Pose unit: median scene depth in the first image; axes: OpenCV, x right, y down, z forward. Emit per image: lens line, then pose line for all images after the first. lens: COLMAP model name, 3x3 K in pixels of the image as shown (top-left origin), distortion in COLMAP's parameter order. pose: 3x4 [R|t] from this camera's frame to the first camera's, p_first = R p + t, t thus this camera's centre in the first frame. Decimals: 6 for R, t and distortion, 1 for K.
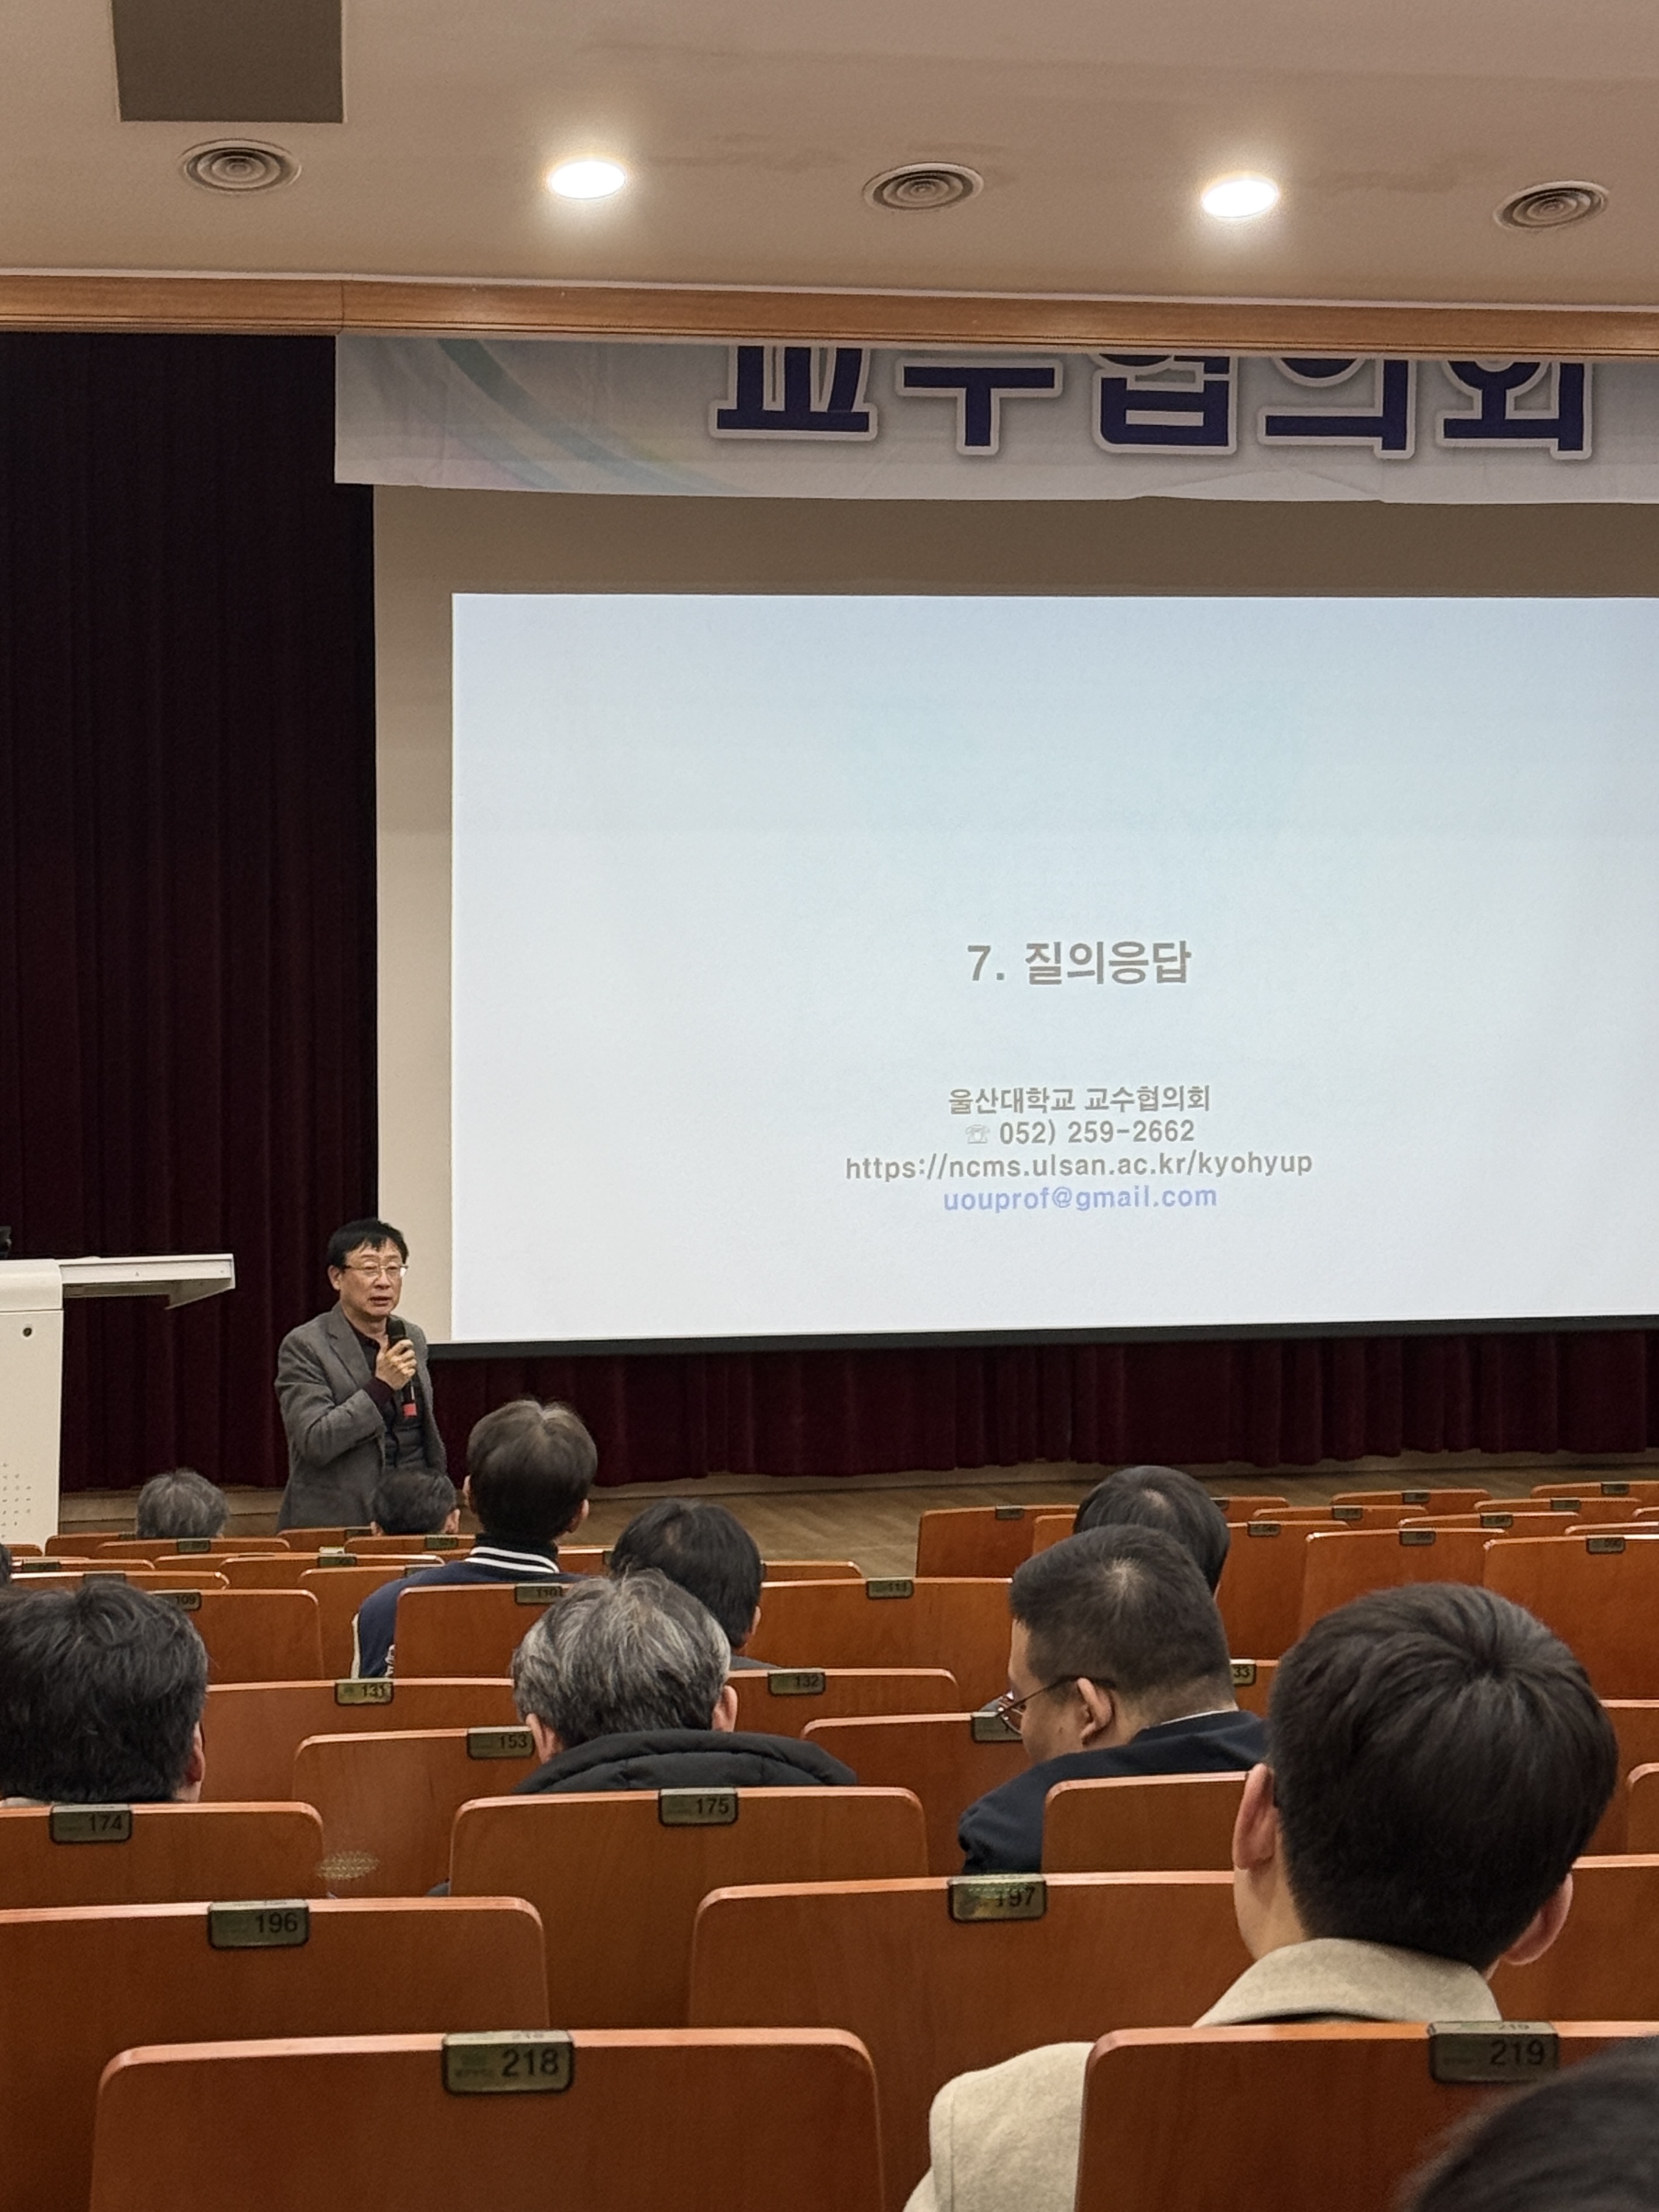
lens RADIAL K [[4892.8, 0, 827.3], [0, 4892.8, 978.9], [0, 0, 1]] dist [0.099725, 0.264553]
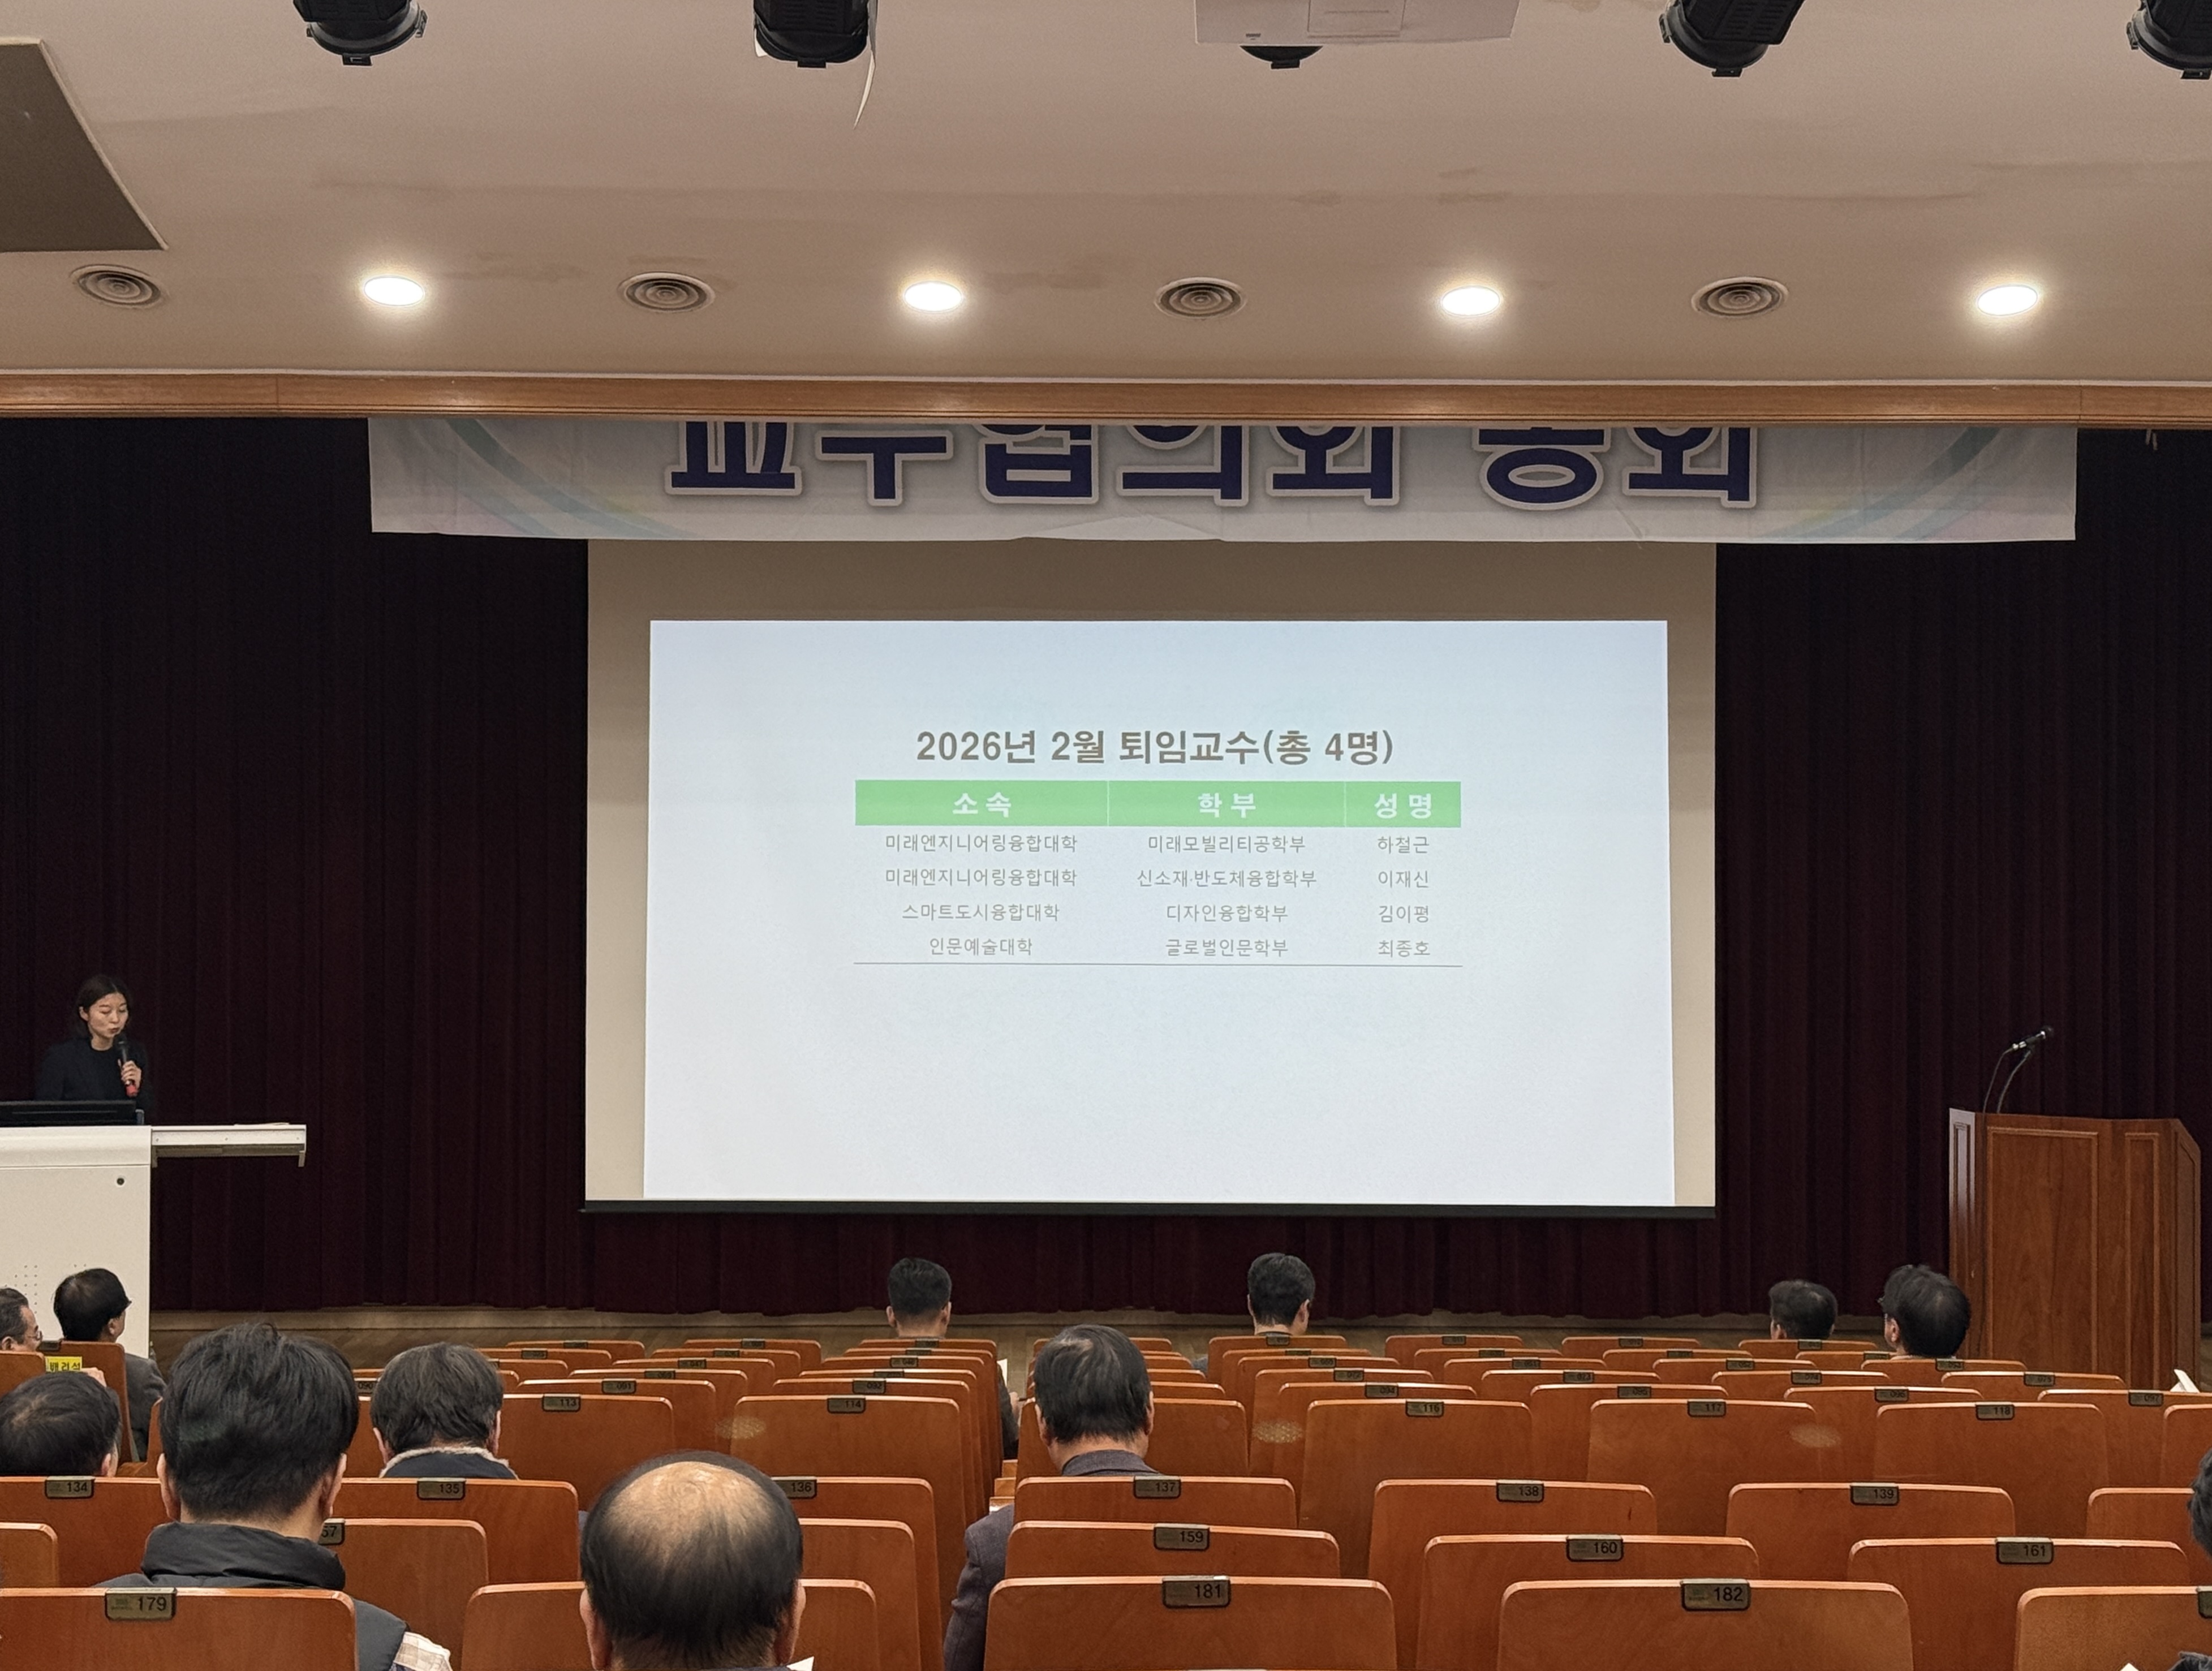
lens RADIAL K [[3723.5, 0, 1109.3], [0, 3723.5, 854.3], [0, 0, 1]] dist [0.128611, -0.055287]
pose [[0.974268, 0.009397, -0.225199, 0.303891], [-0.013766, 0.999746, -0.017840, -0.000855], [0.224974, 0.020481, 0.974150, 0.078498]]
